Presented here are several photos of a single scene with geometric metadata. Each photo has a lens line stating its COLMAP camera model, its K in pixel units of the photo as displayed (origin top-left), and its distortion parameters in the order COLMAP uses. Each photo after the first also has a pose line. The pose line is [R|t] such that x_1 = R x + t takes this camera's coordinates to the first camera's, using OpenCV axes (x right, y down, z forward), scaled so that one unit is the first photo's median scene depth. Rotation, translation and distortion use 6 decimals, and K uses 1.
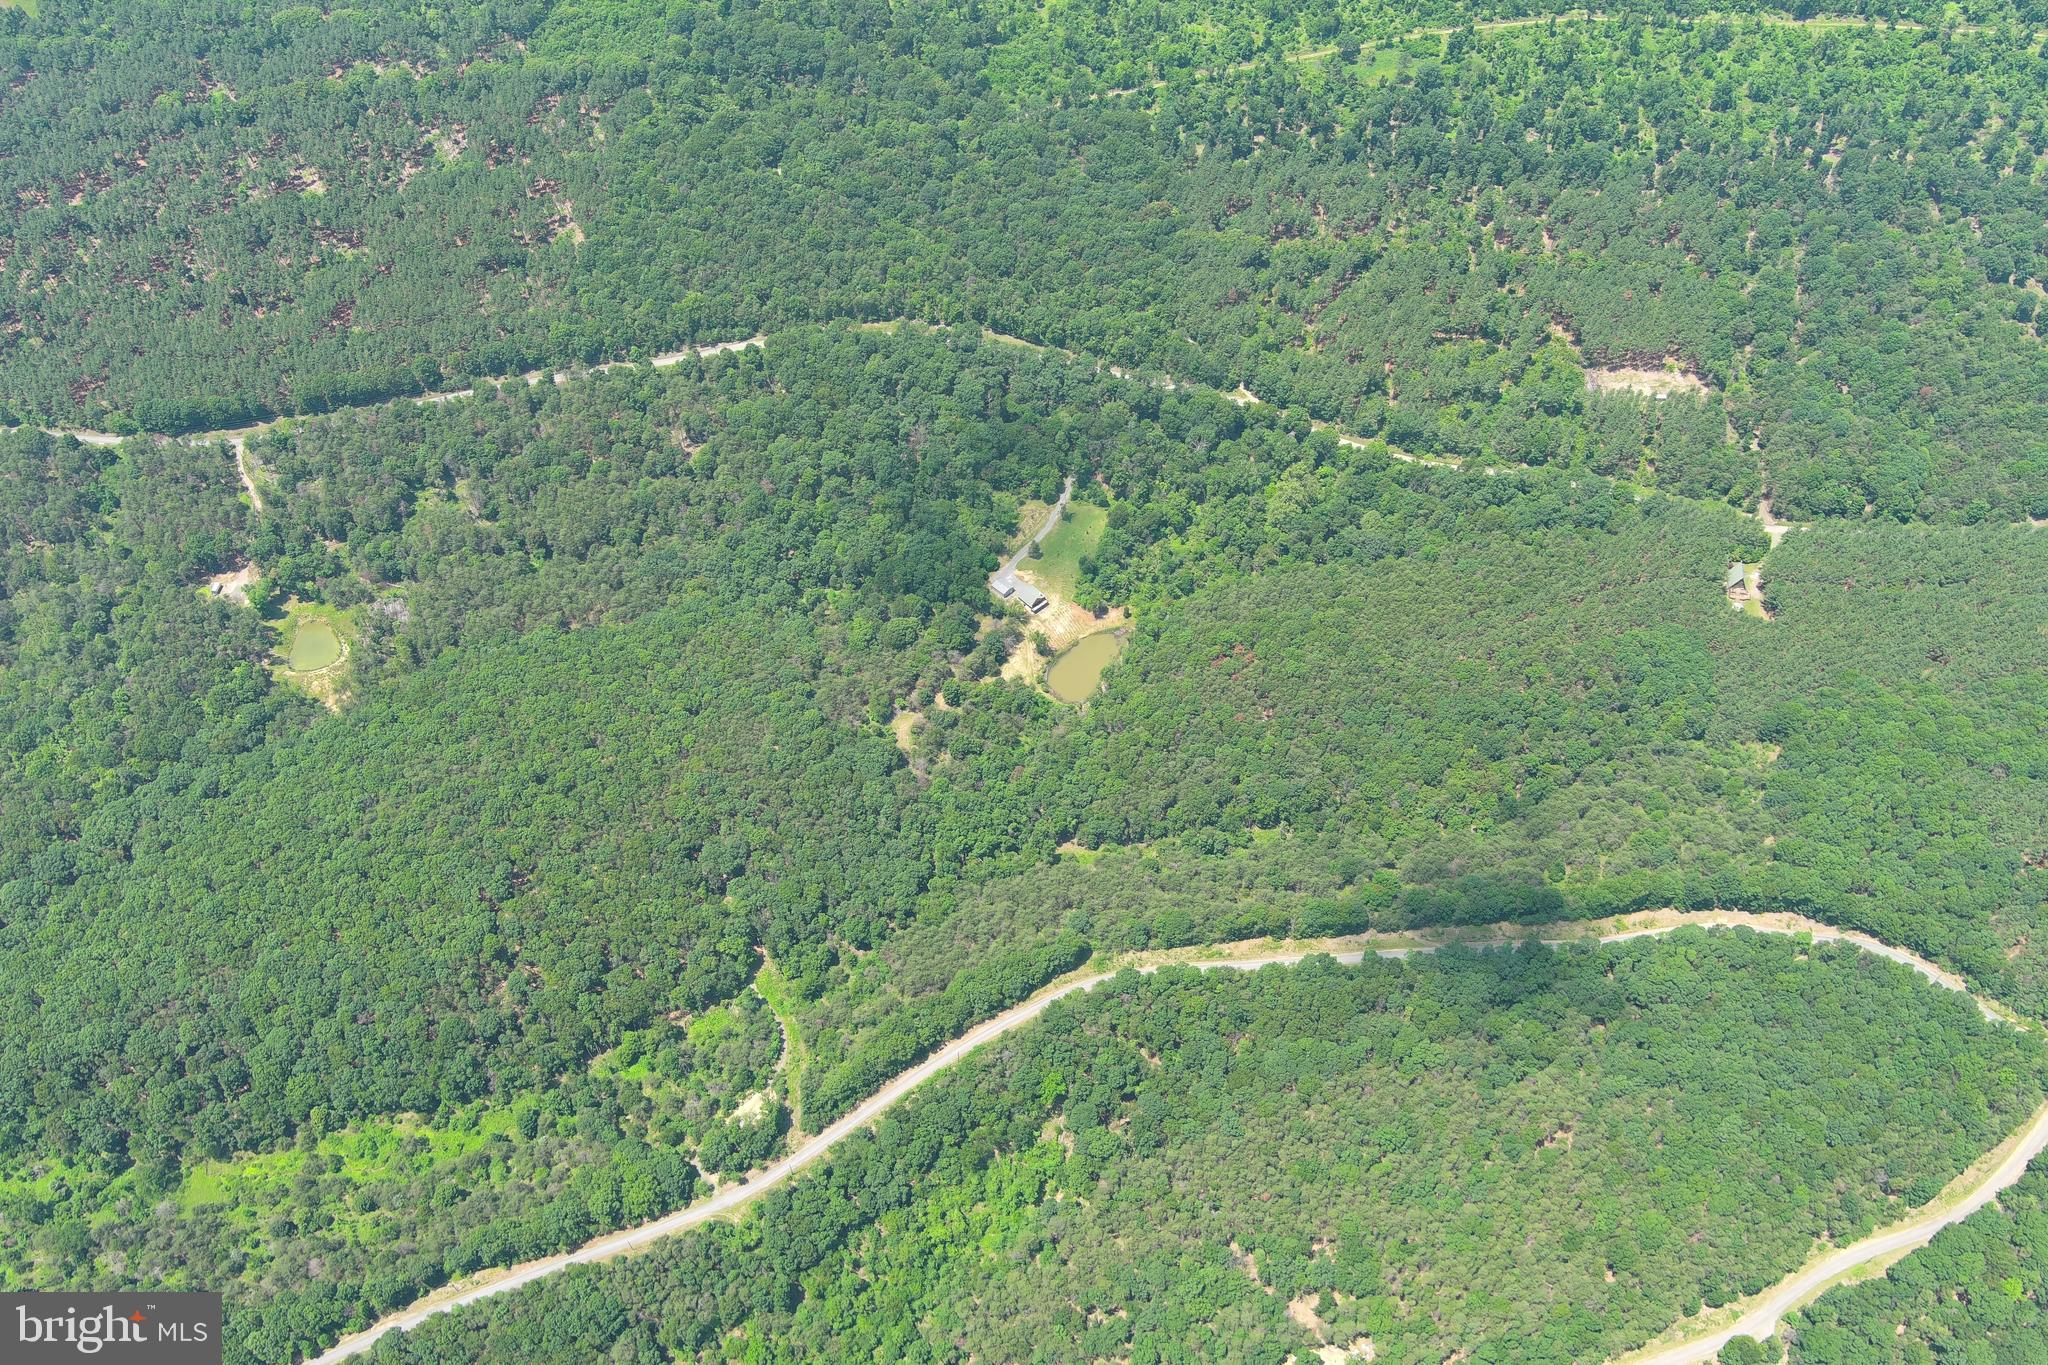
lens RADIAL K [[1590.5, 0, 1012.1], [0, 1590.5, 692.3], [0, 0, 1]] dist [0.012128, -0.002957]
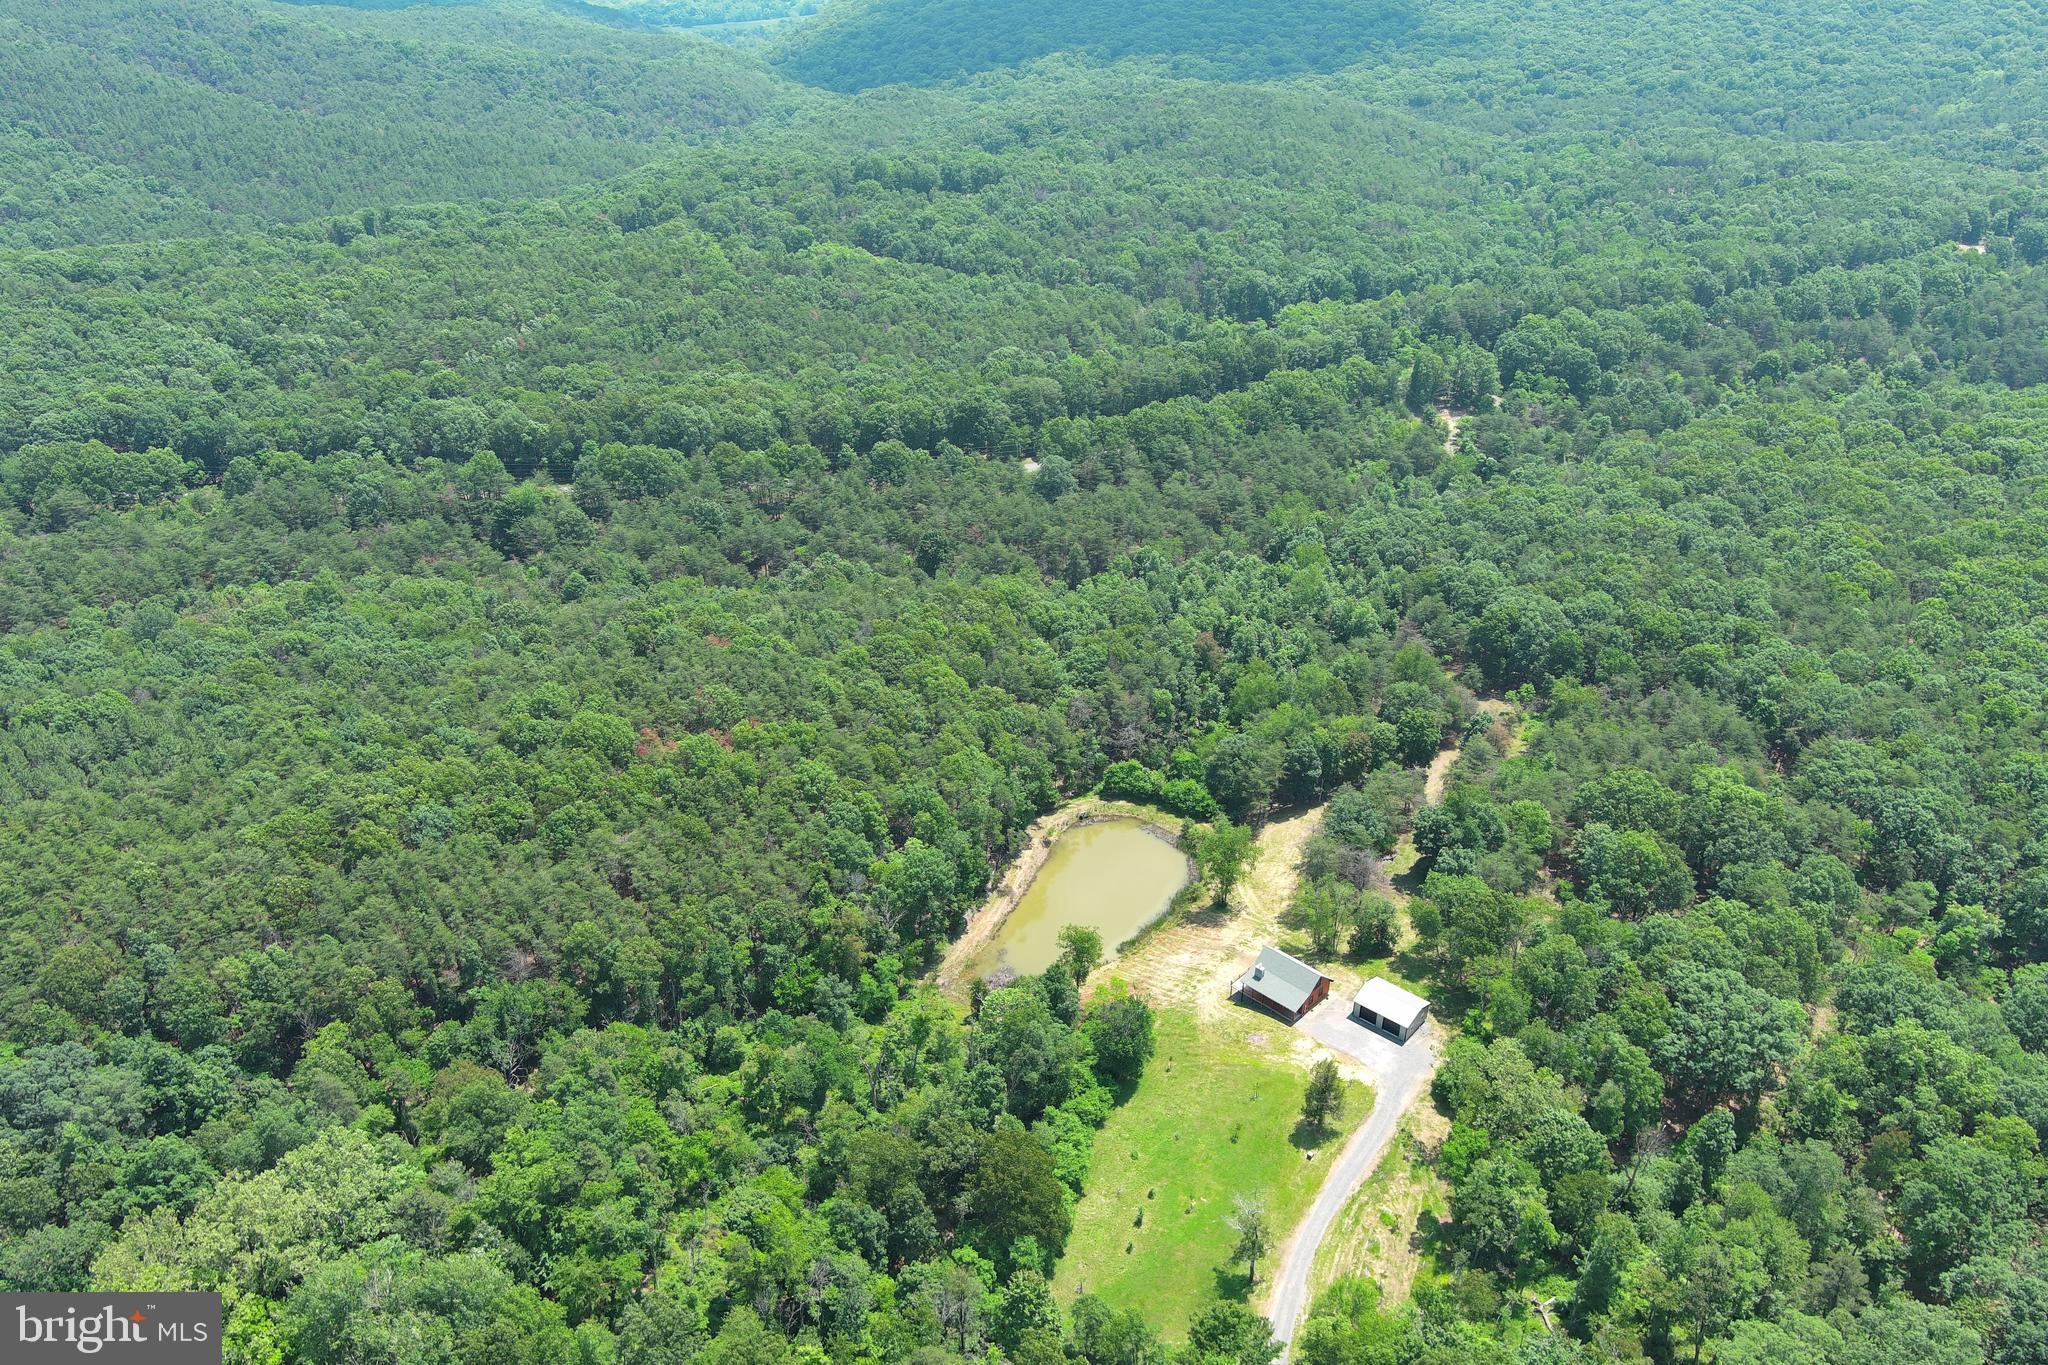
lens RADIAL K [[1590.5, 0, 1018.1], [0, 1590.5, 687.6], [0, 0, 1]] dist [0.012128, -0.002957]
pose [[-0.997046, 0.057666, -0.050732, 0.075161], [-0.041944, 0.144533, 0.988611, -0.365851], [0.064342, 0.987818, -0.141687, 0.971831]]
